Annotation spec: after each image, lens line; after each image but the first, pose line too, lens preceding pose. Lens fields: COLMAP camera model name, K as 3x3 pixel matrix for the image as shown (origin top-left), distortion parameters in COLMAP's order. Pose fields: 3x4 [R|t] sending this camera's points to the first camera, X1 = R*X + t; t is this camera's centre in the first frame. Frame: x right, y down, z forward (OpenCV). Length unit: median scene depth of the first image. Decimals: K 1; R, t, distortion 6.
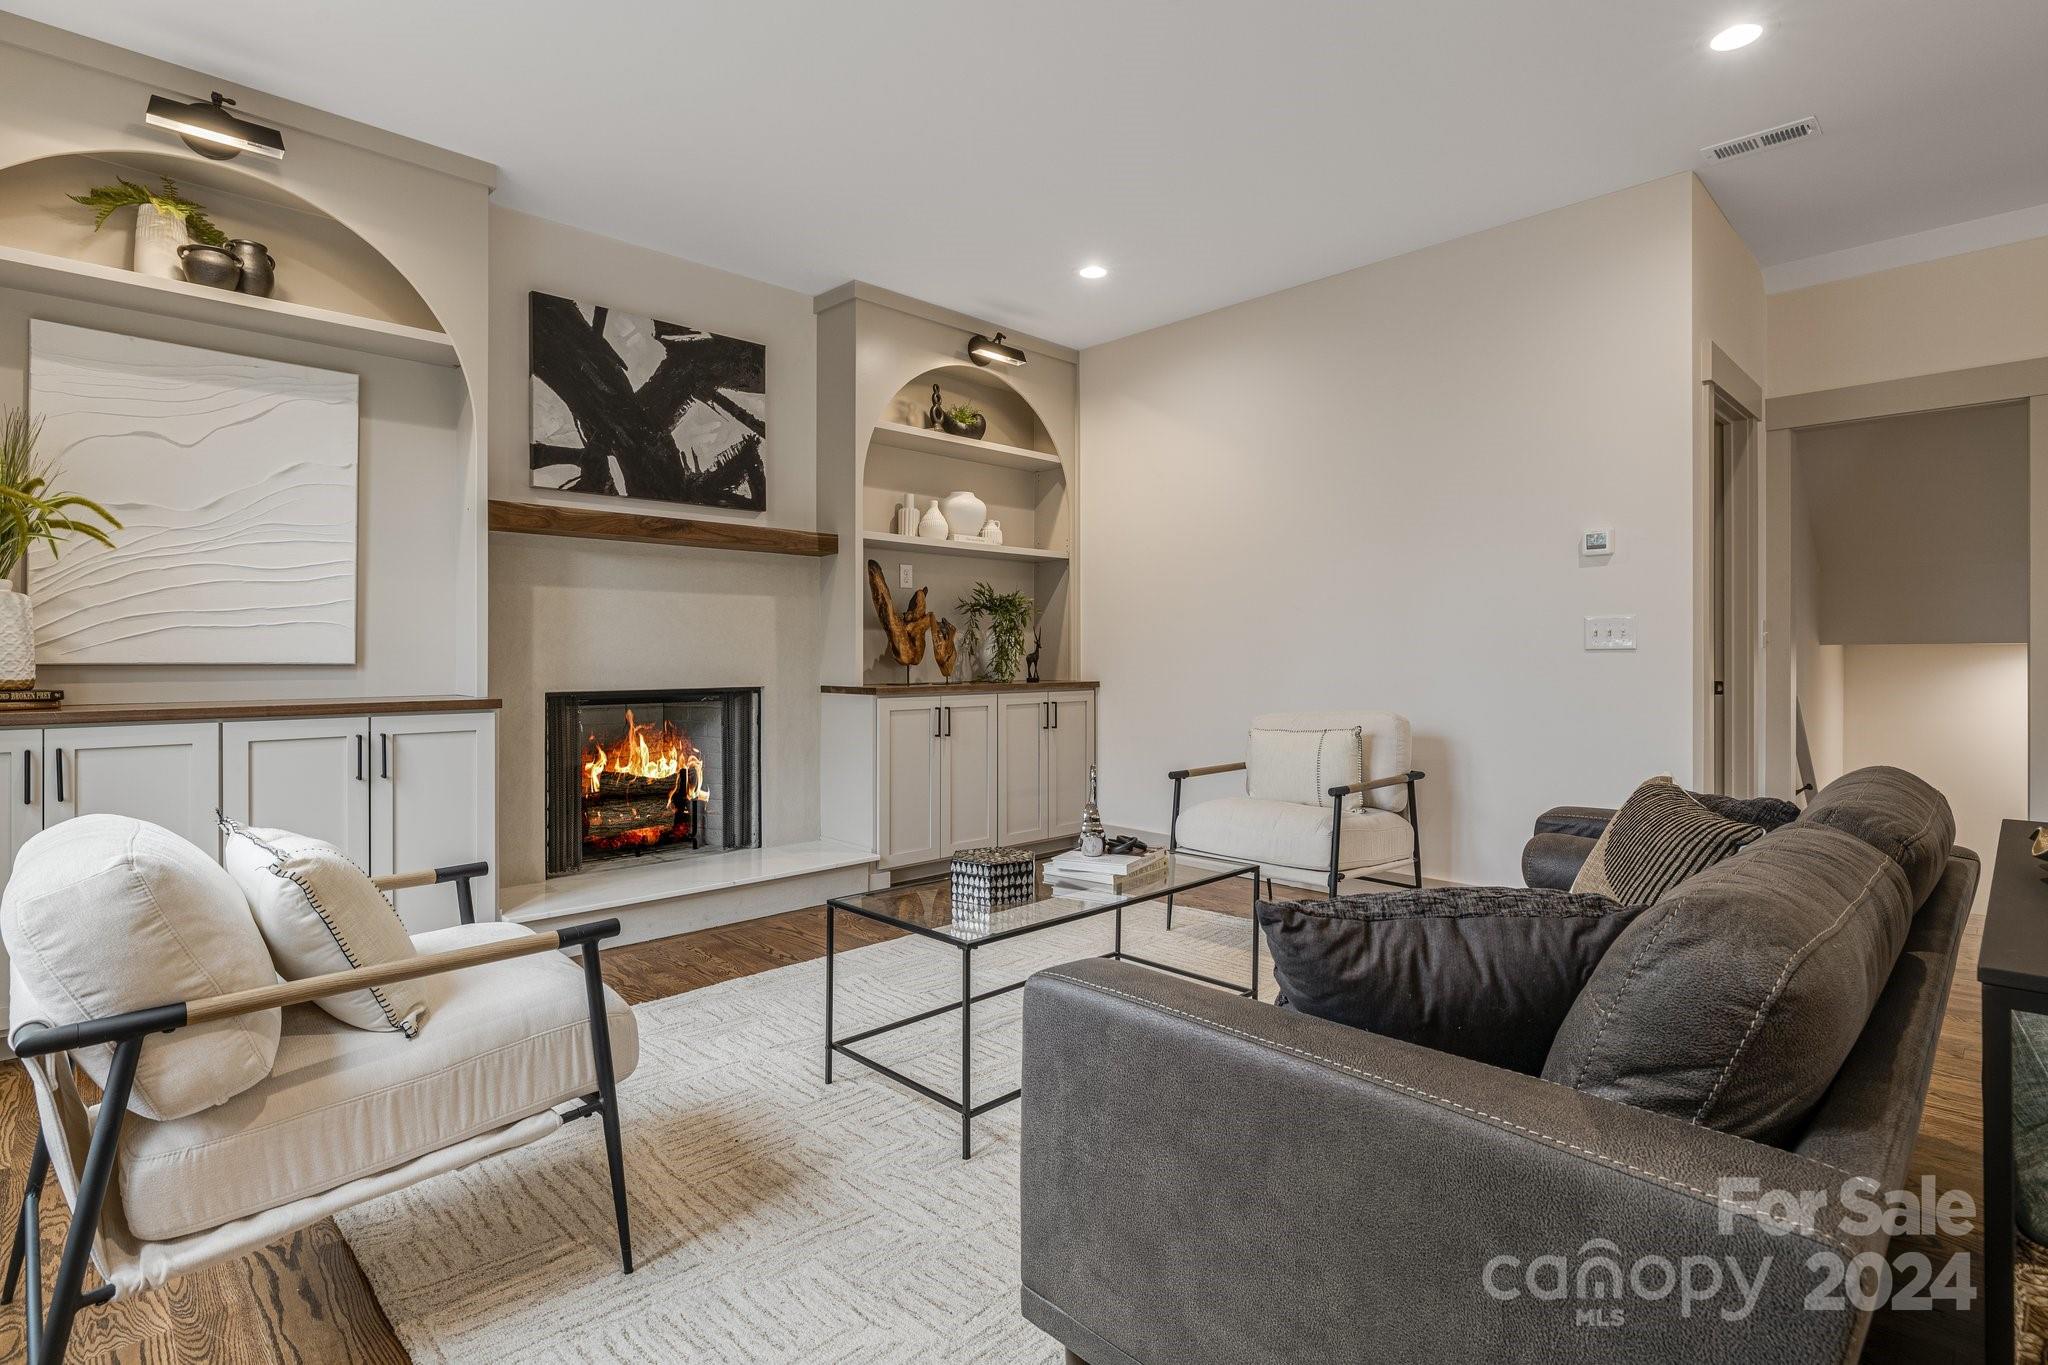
lens RADIAL K [[1015.8, 0, 1040.8], [0, 1015.8, 653.6], [0, 0, 1]] dist [0.002310, -0.000030]
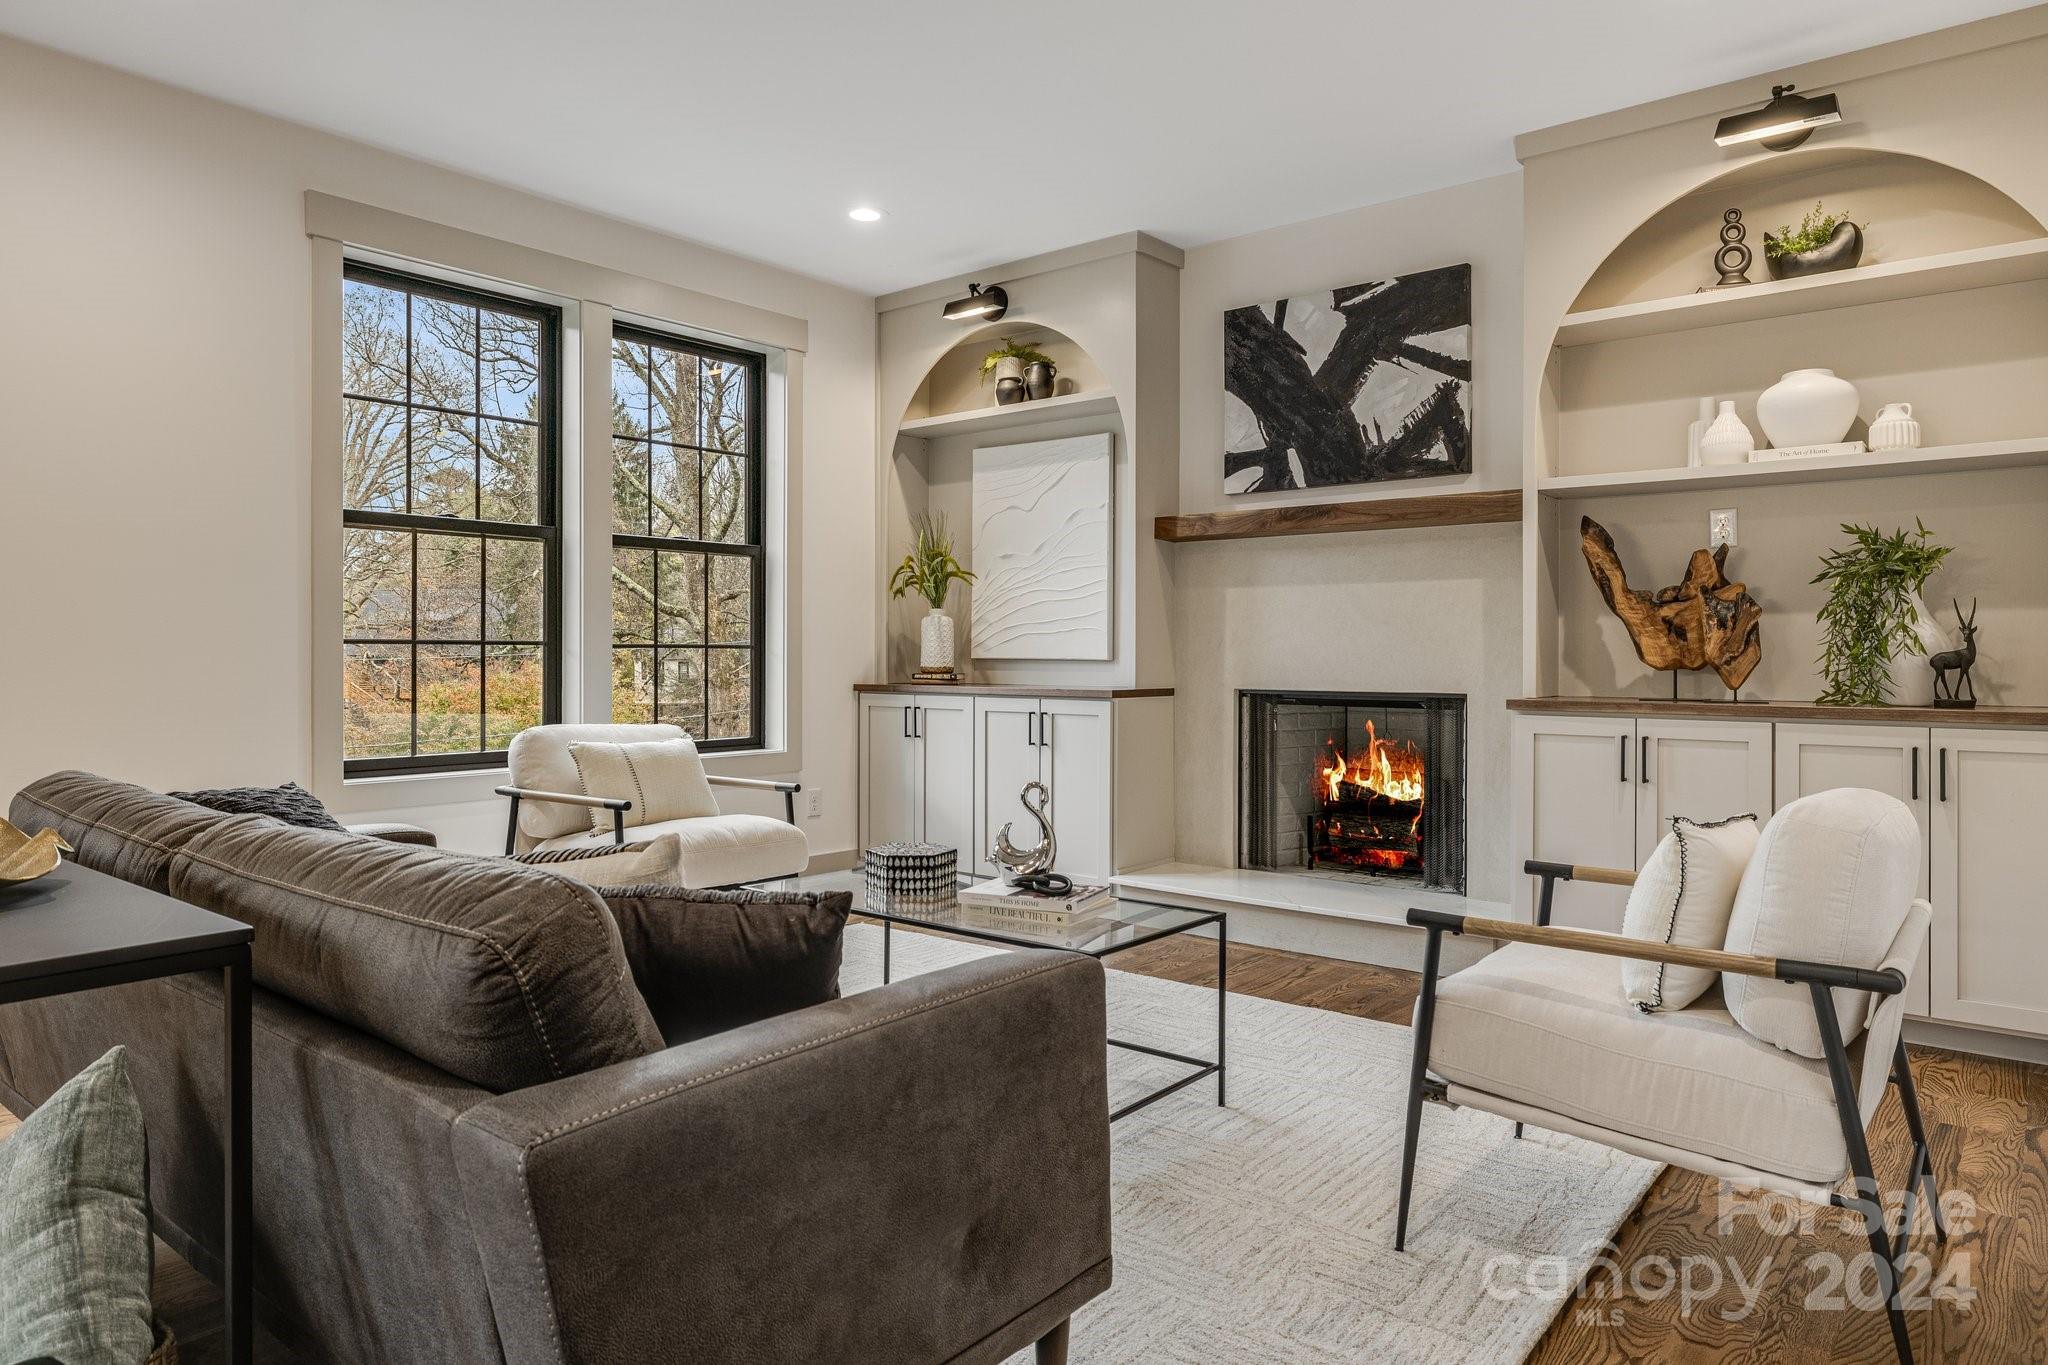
lens RADIAL K [[1246.3, 0, 1024.0], [0, 1246.3, 682.5], [0, 0, 1]] dist [0.000006, -0.051268]
pose [[0.088236, 0.005847, -0.996082, 0.694552], [-0.021156, 0.999768, 0.003994, 0.027302], [0.995875, 0.020721, 0.088339, 0.606284]]
